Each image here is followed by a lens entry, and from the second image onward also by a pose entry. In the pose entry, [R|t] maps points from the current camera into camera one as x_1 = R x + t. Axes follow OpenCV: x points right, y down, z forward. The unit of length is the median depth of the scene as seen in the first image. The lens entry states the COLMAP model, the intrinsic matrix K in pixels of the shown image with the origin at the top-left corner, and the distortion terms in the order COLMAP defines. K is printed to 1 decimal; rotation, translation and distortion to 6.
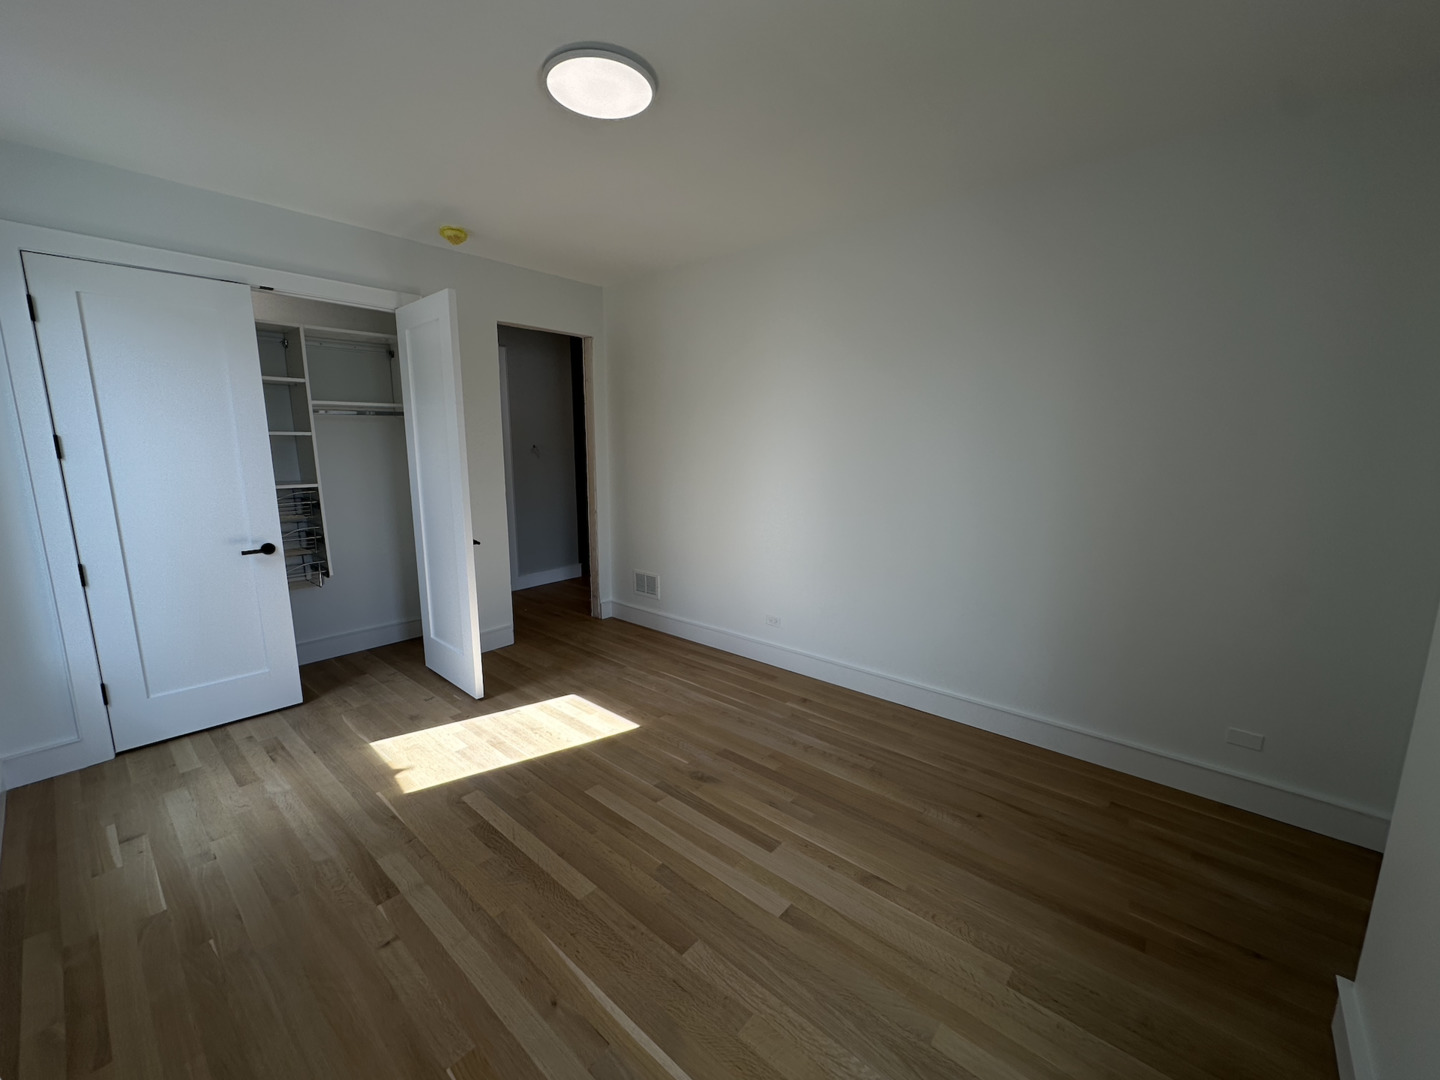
lens RADIAL K [[579.0, 0, 720.0], [0, 579.0, 540.0], [0, 0, 1]] dist [-0.001824, -0.000119]
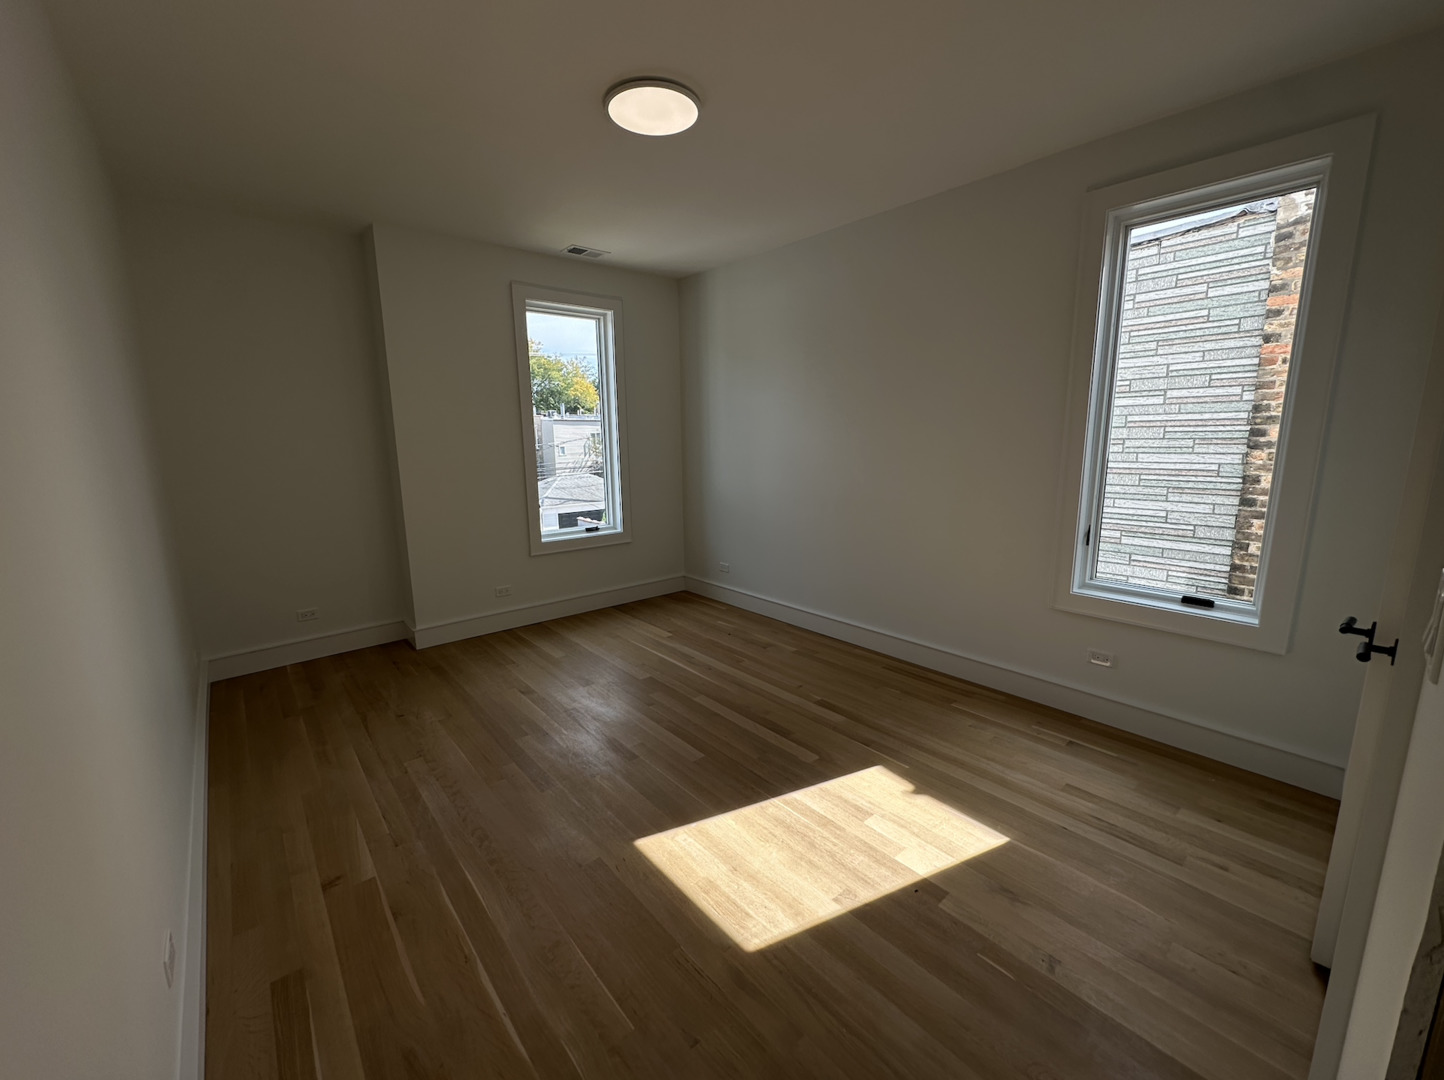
lens RADIAL K [[580.6, 0, 722.0], [0, 580.6, 540.0], [0, 0, 1]] dist [-0.001824, -0.000119]
pose [[-0.989506, -0.015045, 0.143708, -0.424511], [0.035363, 0.939102, 0.341813, -0.299035], [-0.140099, 0.343308, -0.928715, 1.905382]]
